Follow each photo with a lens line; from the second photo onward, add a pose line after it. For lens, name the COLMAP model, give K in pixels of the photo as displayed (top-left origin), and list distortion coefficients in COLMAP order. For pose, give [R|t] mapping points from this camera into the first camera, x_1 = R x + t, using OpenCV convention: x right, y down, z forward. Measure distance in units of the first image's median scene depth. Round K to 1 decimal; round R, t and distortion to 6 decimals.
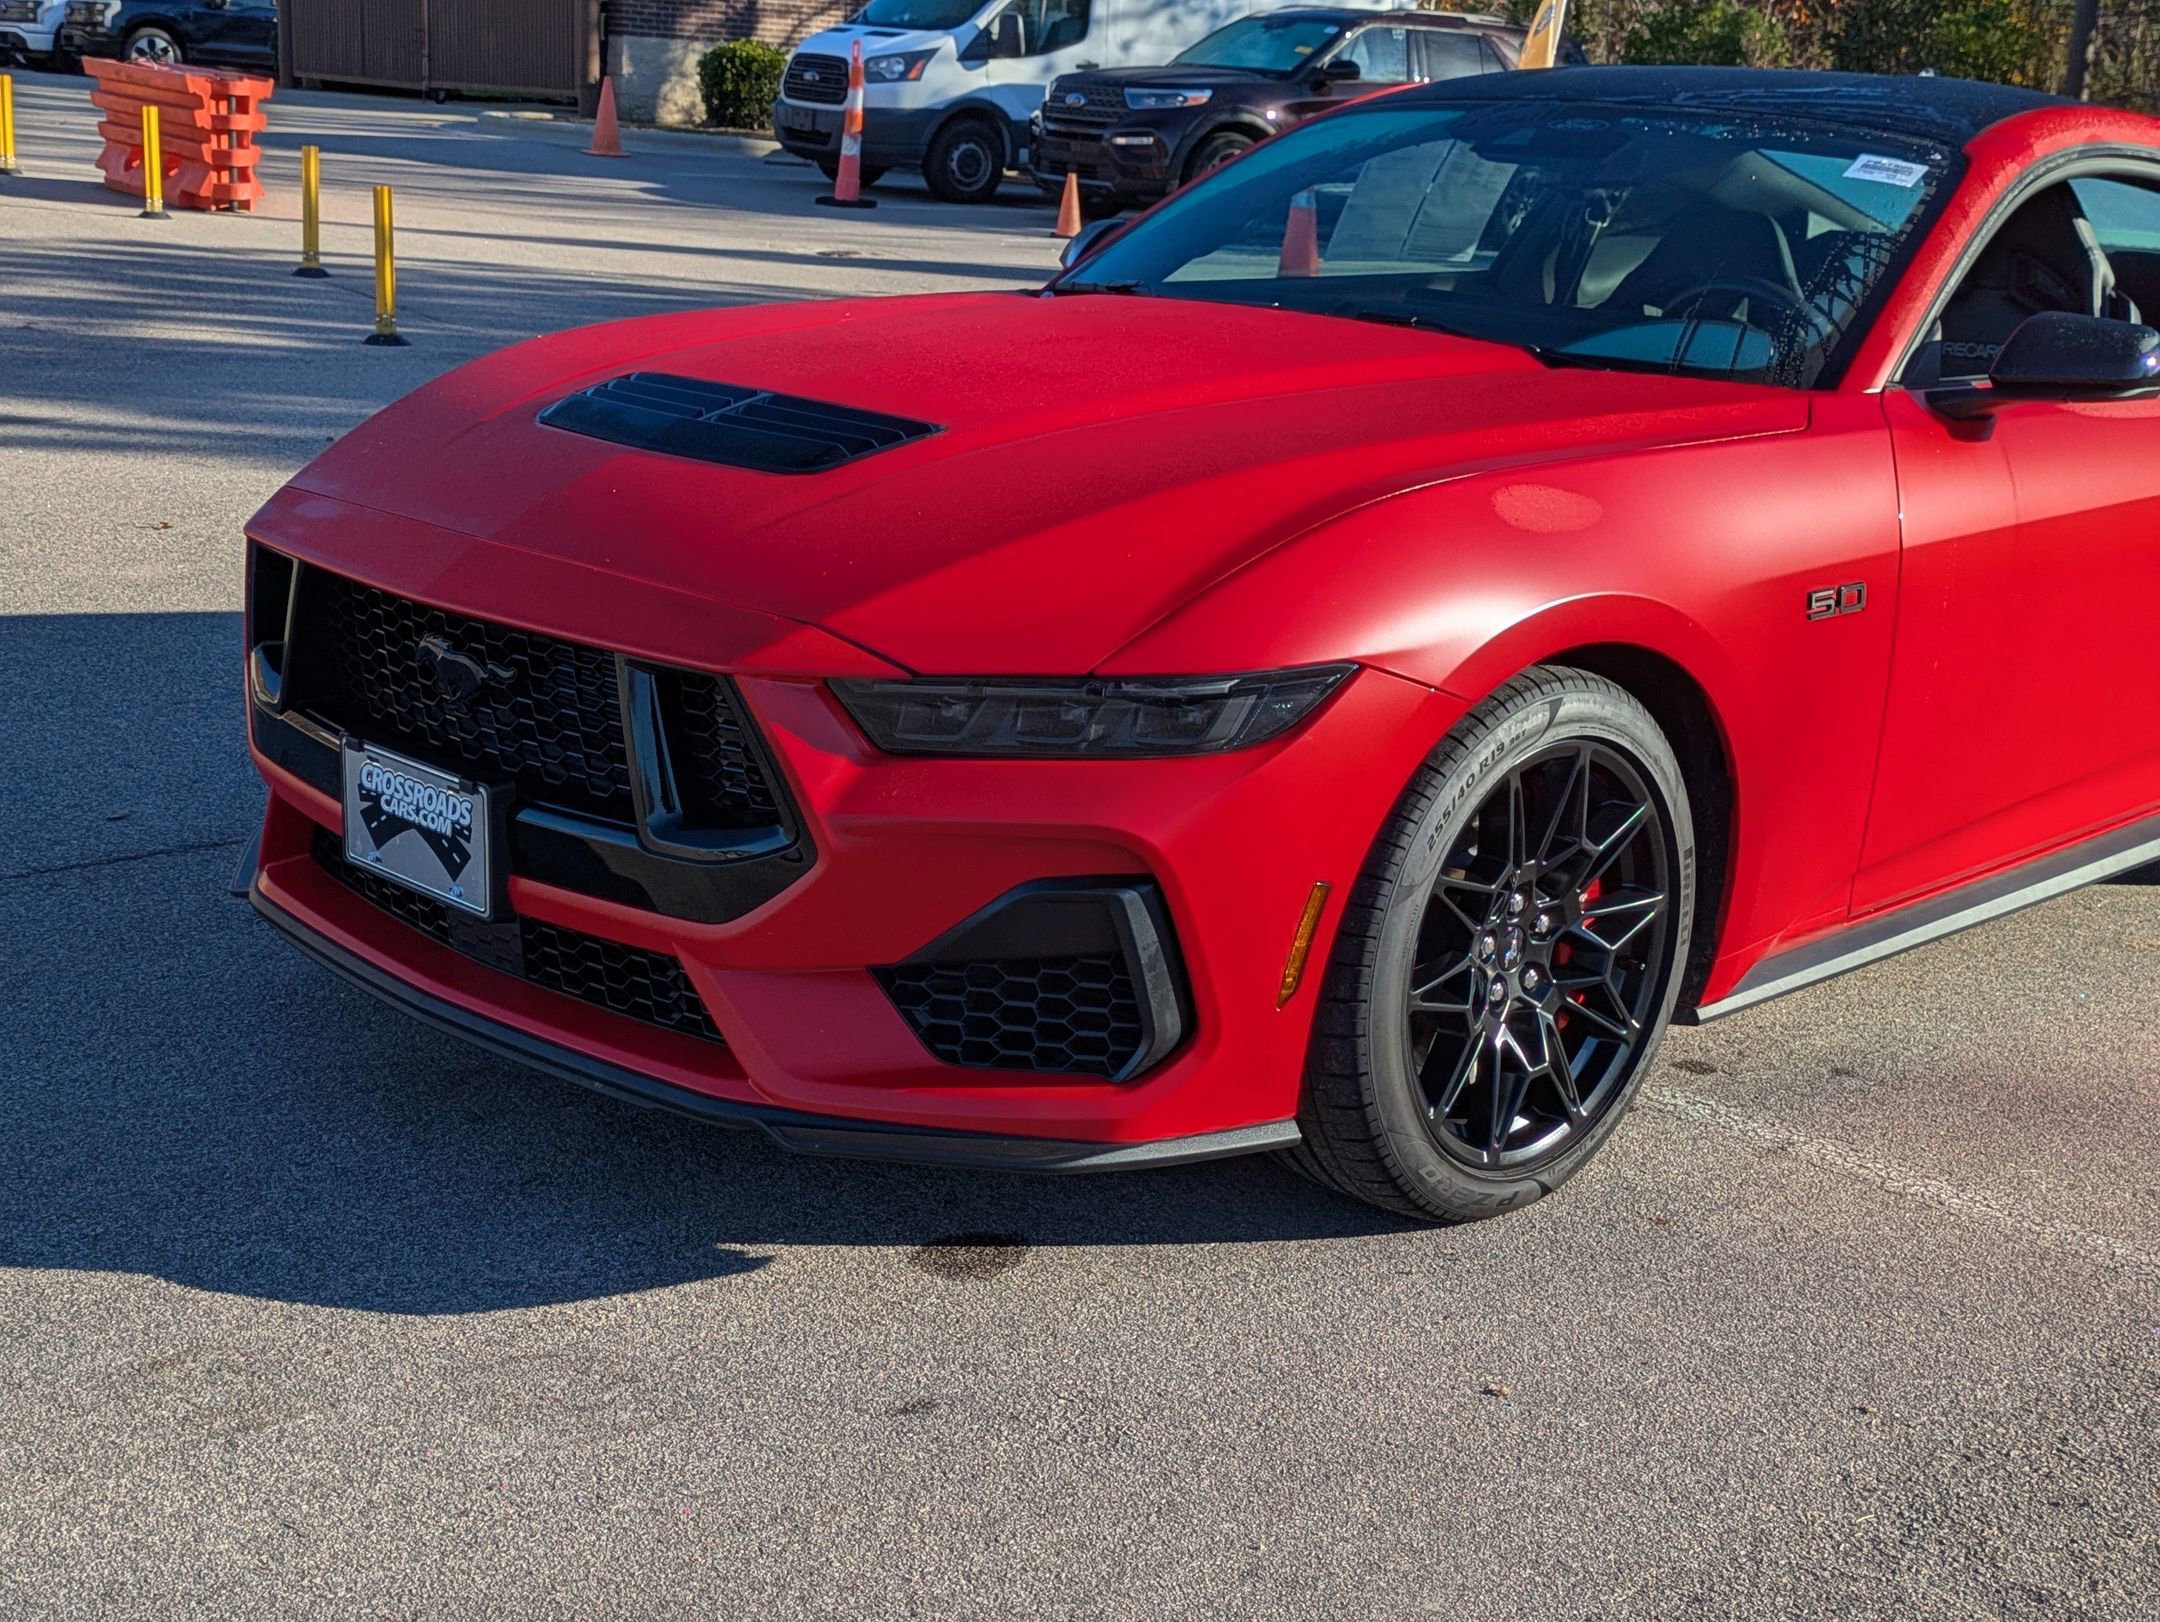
lens RADIAL K [[2889.6, 0, 1114.4], [0, 2889.6, 826.2], [0, 0, 1]] dist [0.051524, 0.000000]
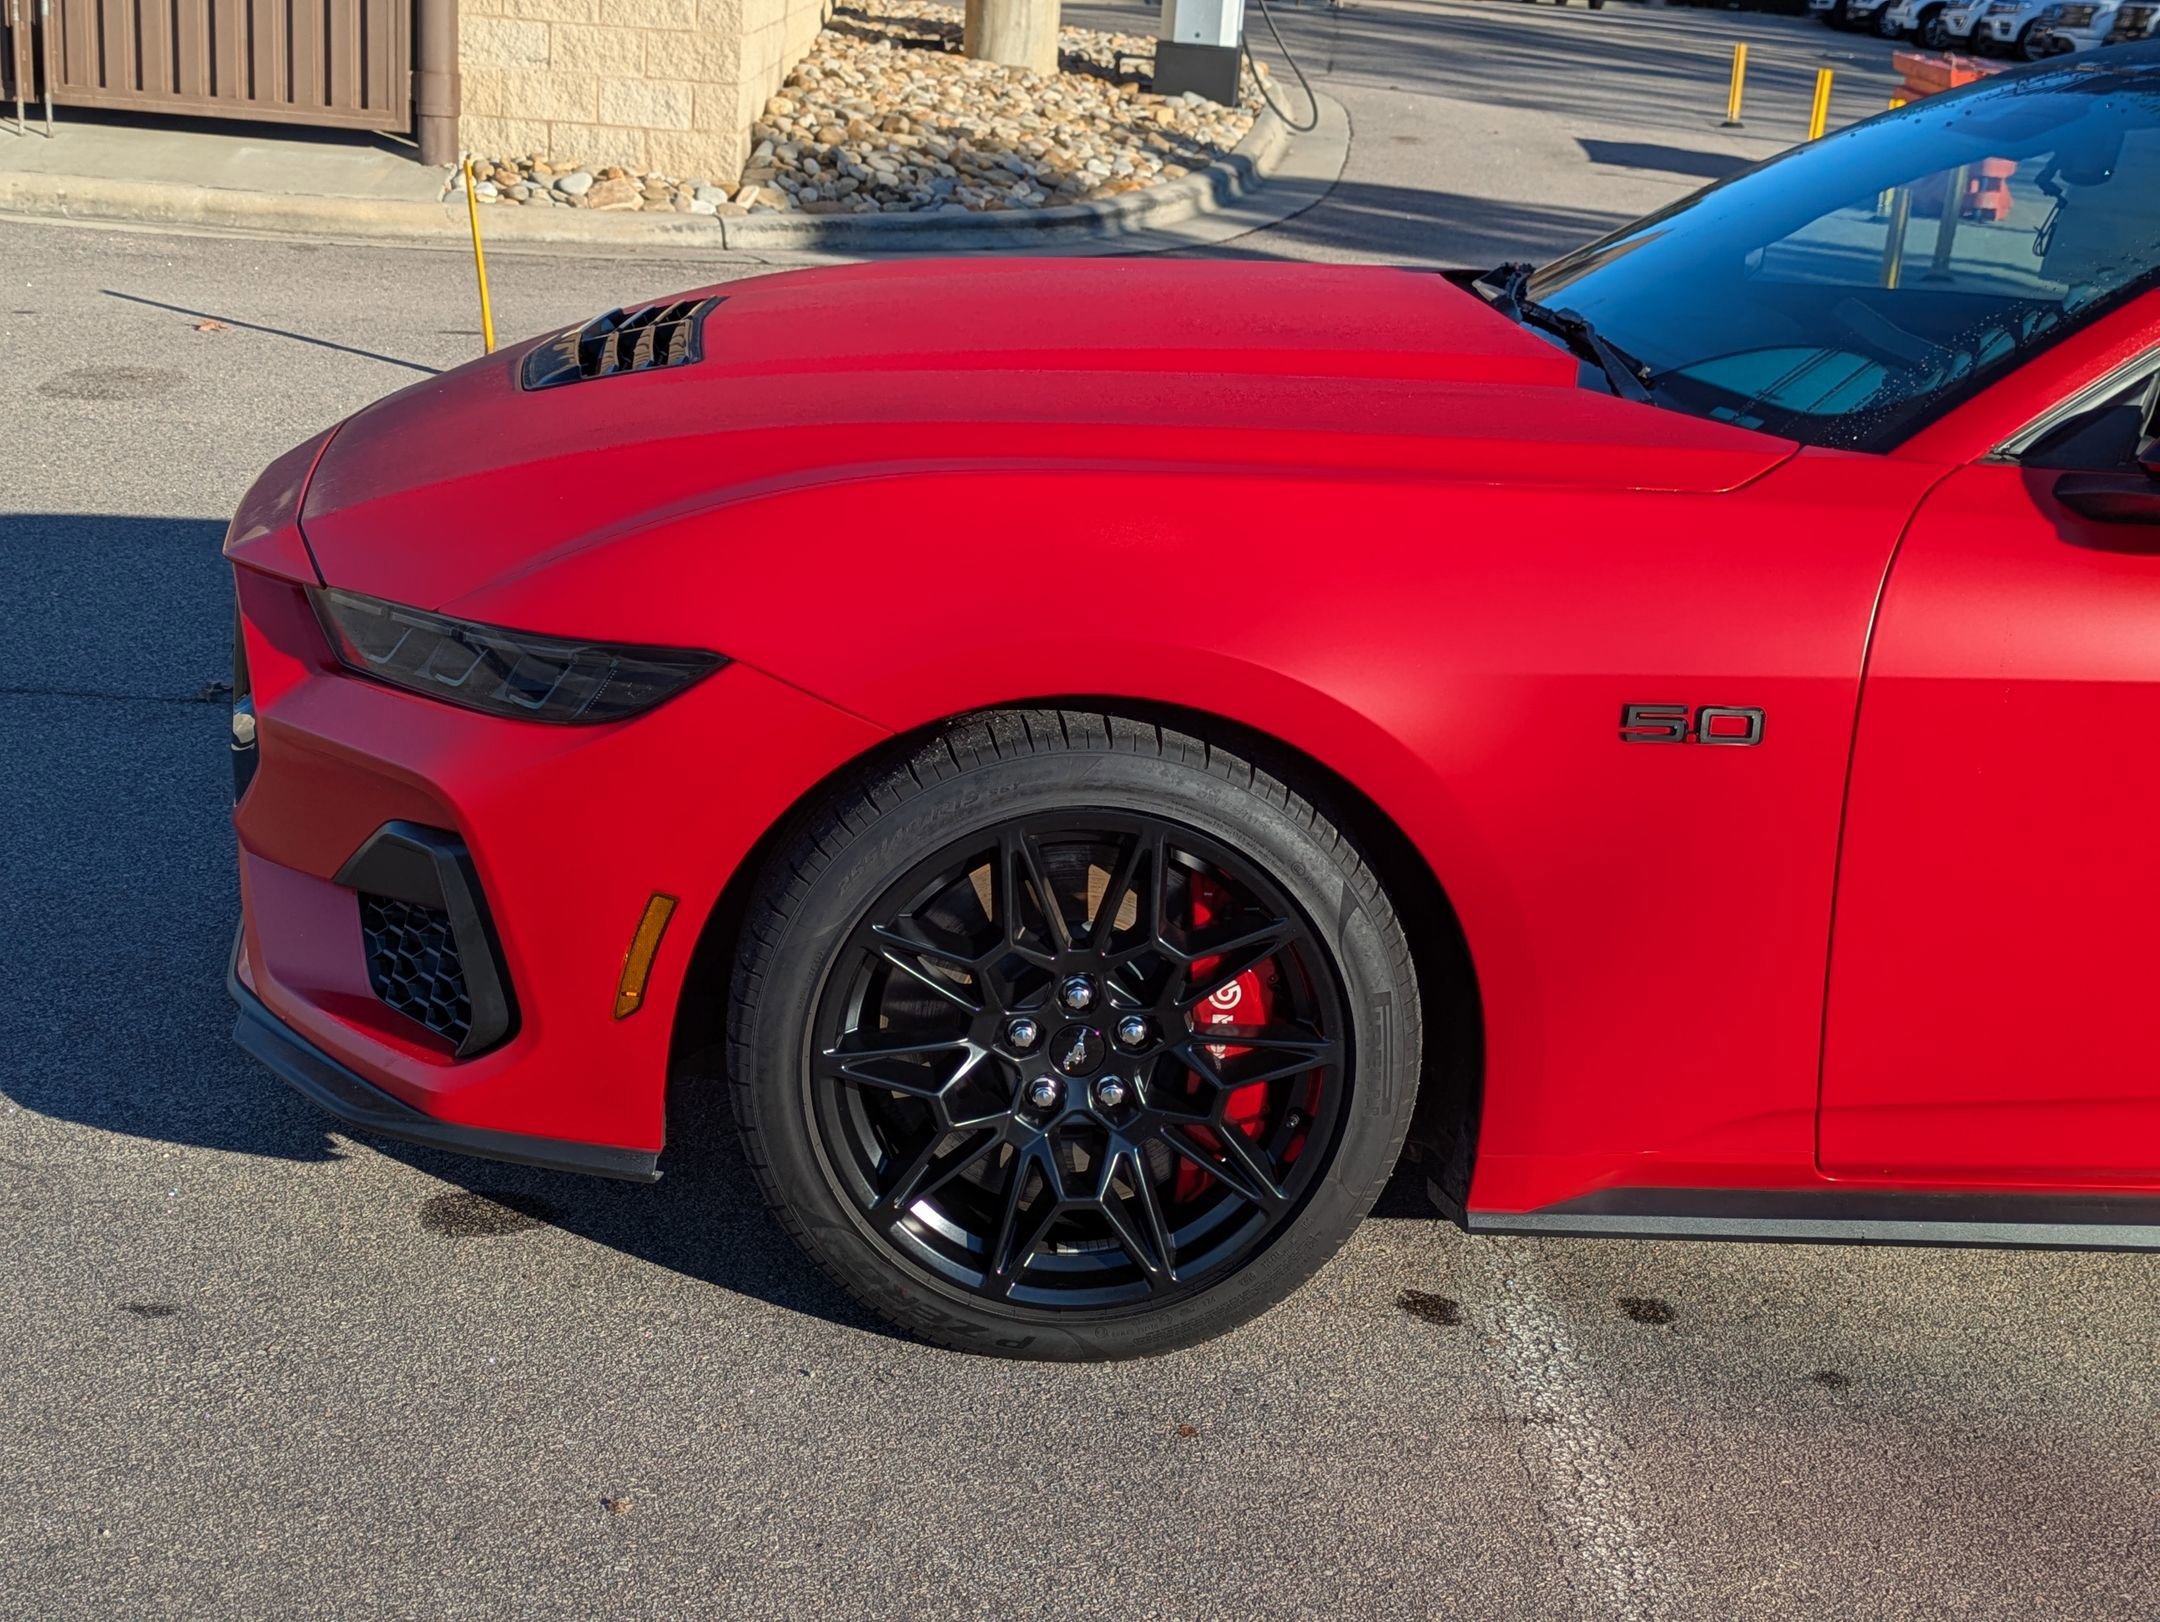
lens RADIAL K [[2889.6, 0, 1071.1], [0, 2889.6, 828.2], [0, 0, 1]] dist [0.051524, 0.000000]
pose [[0.746137, 0.194208, -0.636838, 0.599782], [-0.196628, 0.978123, 0.067909, -0.070089], [0.636095, 0.074551, 0.768001, 0.331001]]
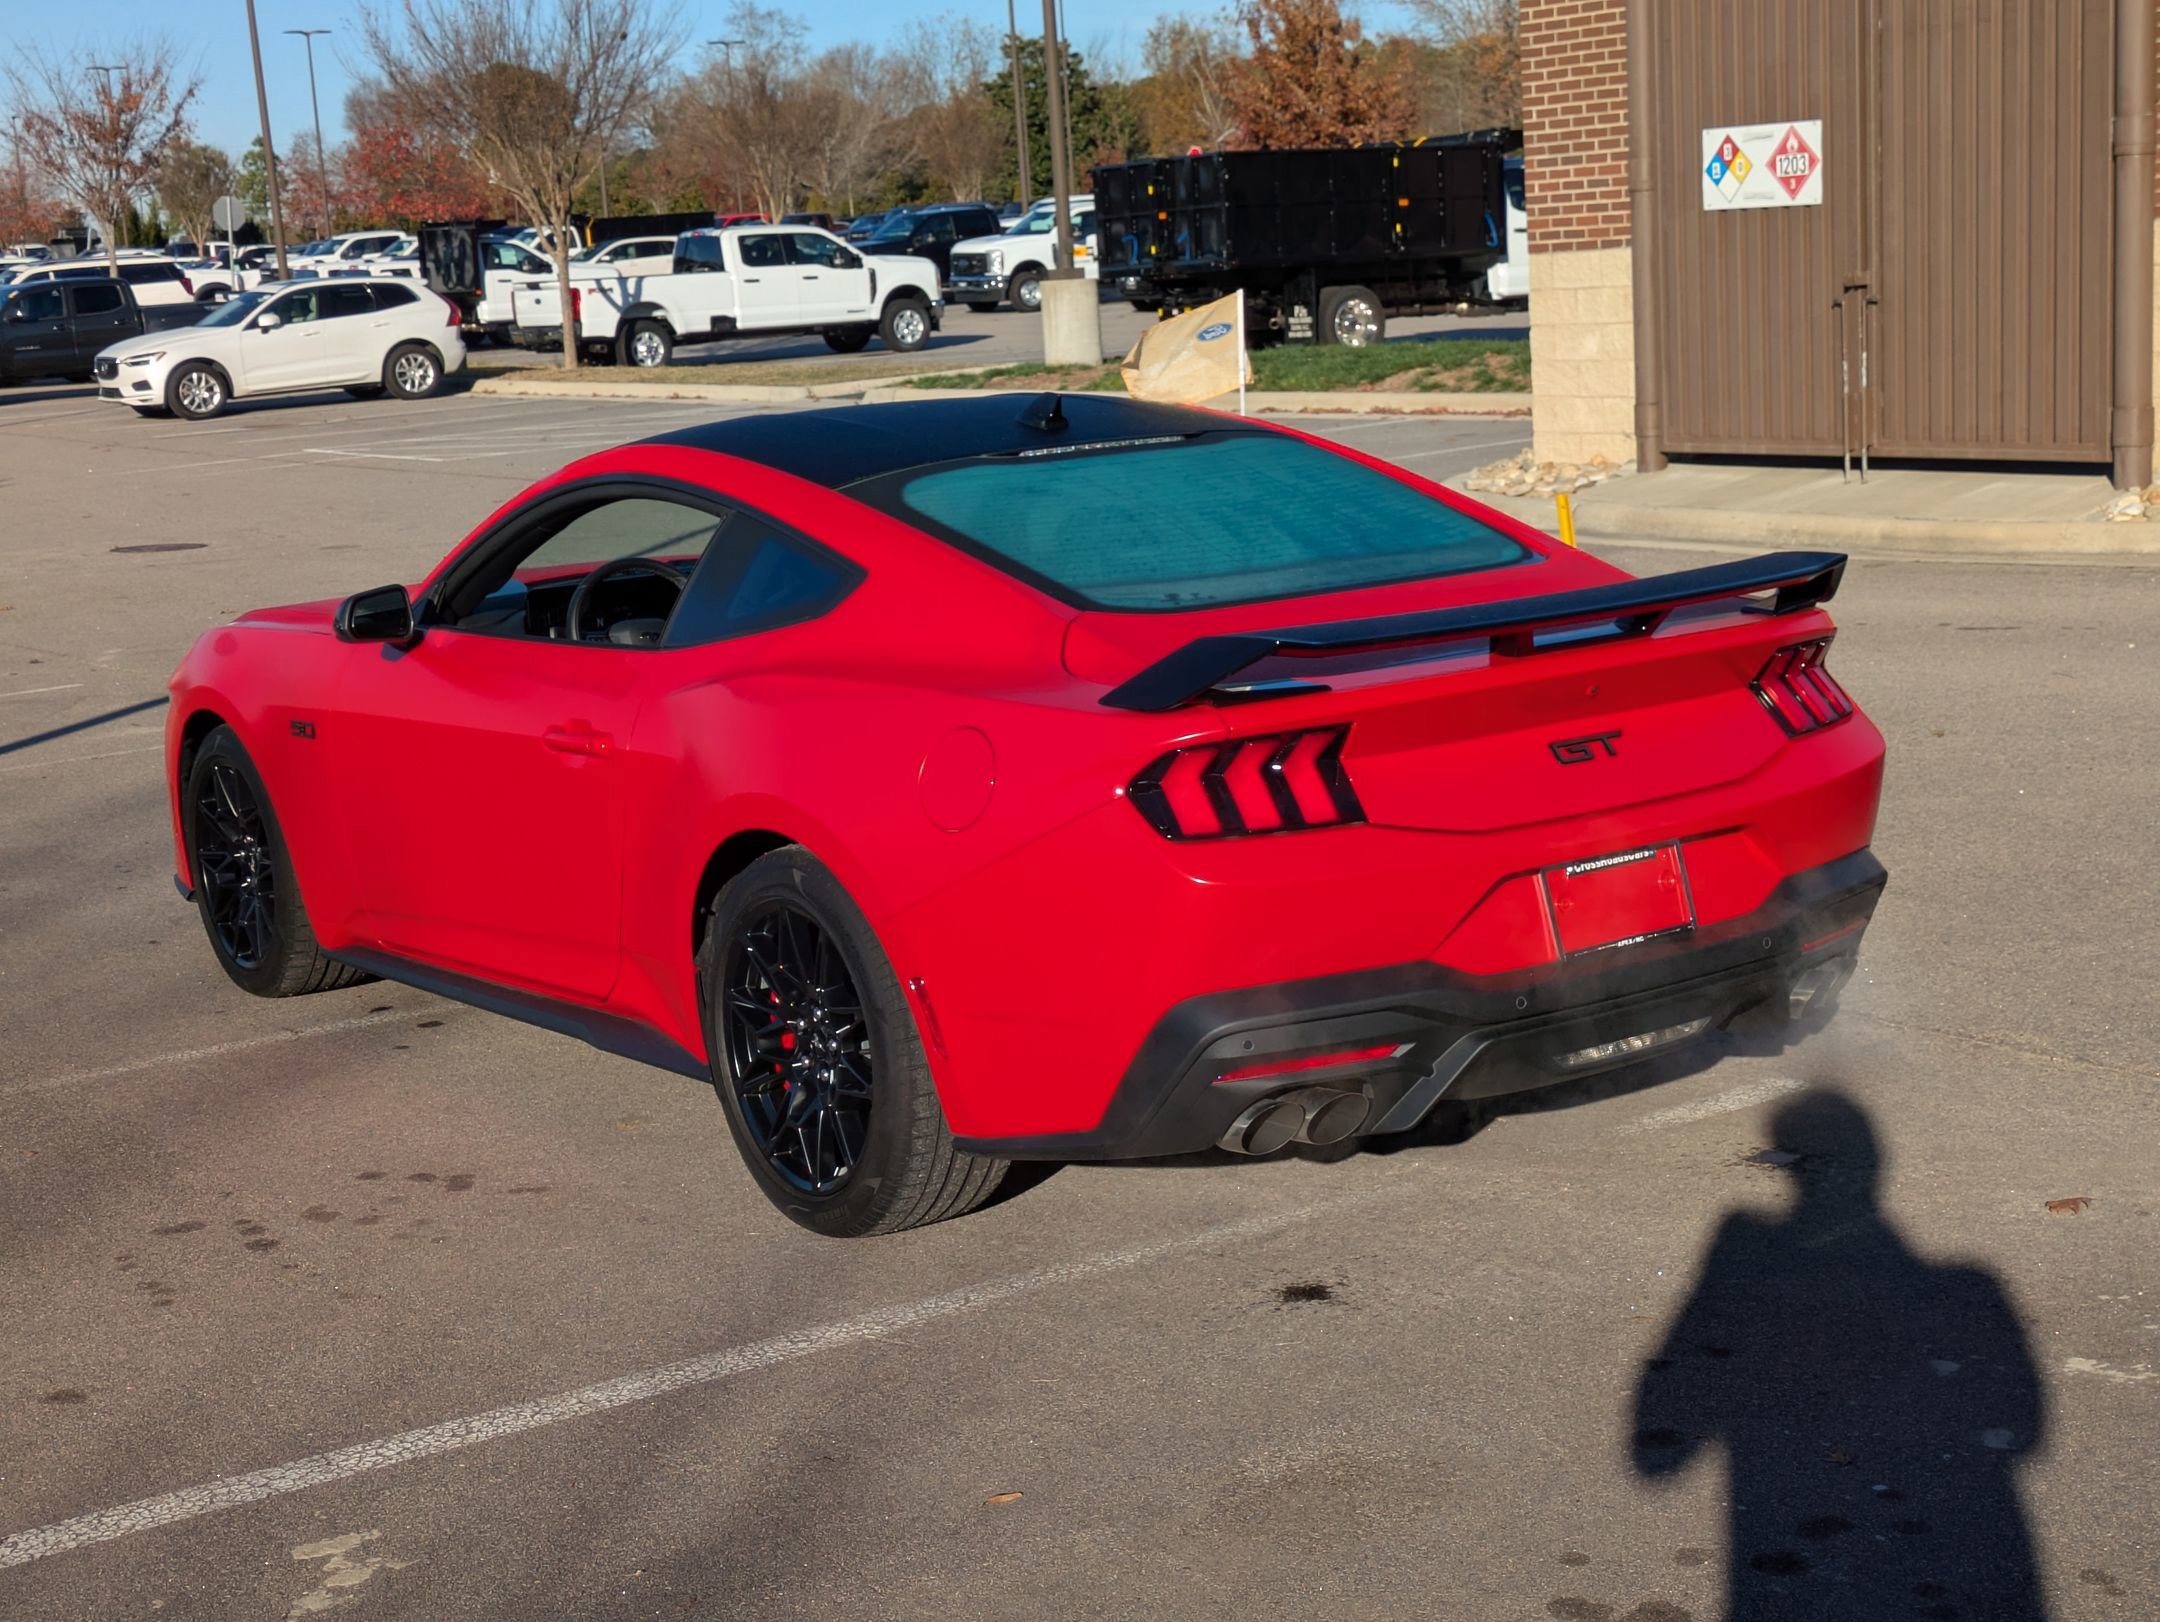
lens RADIAL K [[3249.1, 0, 1007.3], [0, 3249.1, 790.8], [0, 0, 1]] dist [0.056726, 0.000000]
pose [[-0.201547, 0.115802, -0.972609, 2.074458], [-0.193220, 0.968773, 0.155385, -0.427737], [0.960232, 0.219245, -0.172878, 1.743929]]
